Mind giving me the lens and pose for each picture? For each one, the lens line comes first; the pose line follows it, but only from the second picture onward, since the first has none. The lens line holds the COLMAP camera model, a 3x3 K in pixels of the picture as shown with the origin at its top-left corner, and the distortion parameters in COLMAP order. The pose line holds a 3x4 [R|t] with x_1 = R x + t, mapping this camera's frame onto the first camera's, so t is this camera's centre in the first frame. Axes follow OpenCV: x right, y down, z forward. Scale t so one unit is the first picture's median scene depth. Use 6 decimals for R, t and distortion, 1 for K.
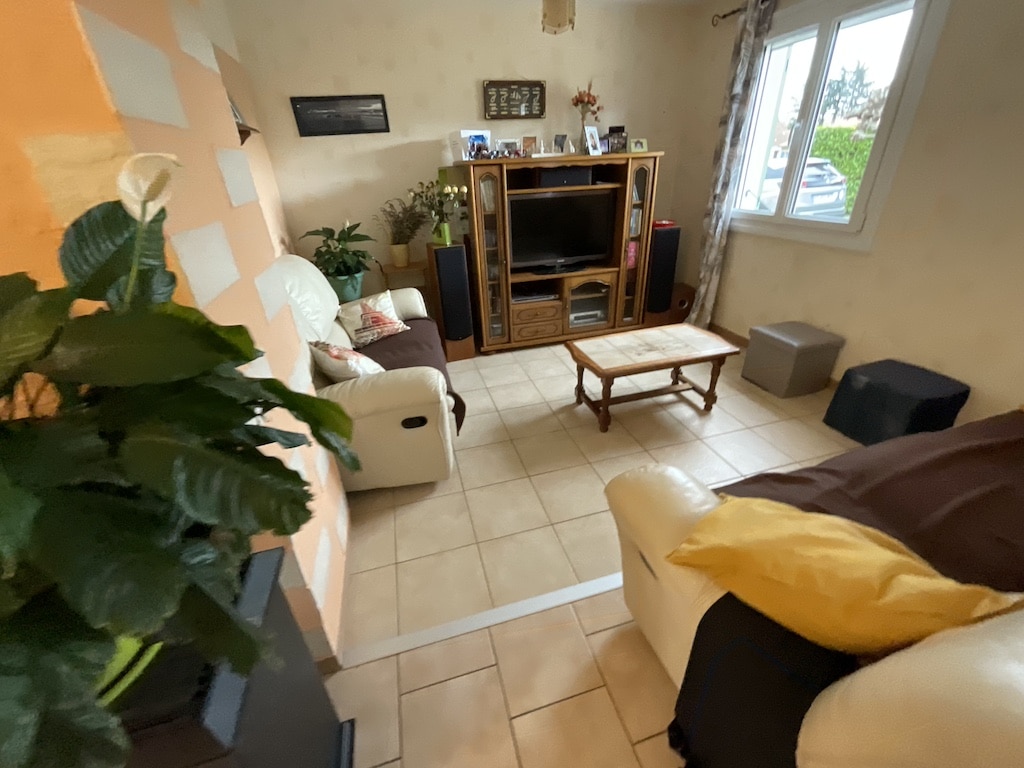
lens RADIAL K [[415.1, 0, 512.1], [0, 415.1, 385.1], [0, 0, 1]] dist [-0.010351, 0.000874]
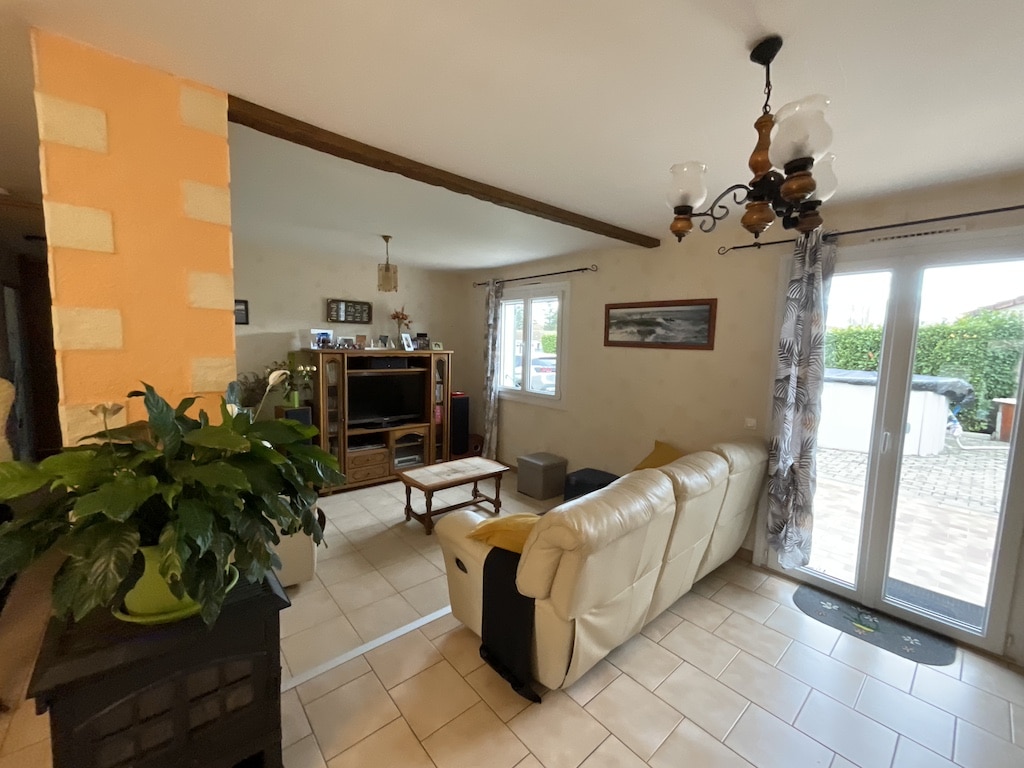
lens RADIAL K [[415.1, 0, 512.8], [0, 415.1, 383.8], [0, 0, 1]] dist [-0.010351, 0.000874]
pose [[0.901257, 0.024423, 0.432596, -0.109819], [0.142291, 0.926354, -0.348742, 0.135512], [-0.409254, 0.375860, 0.831408, -0.364326]]
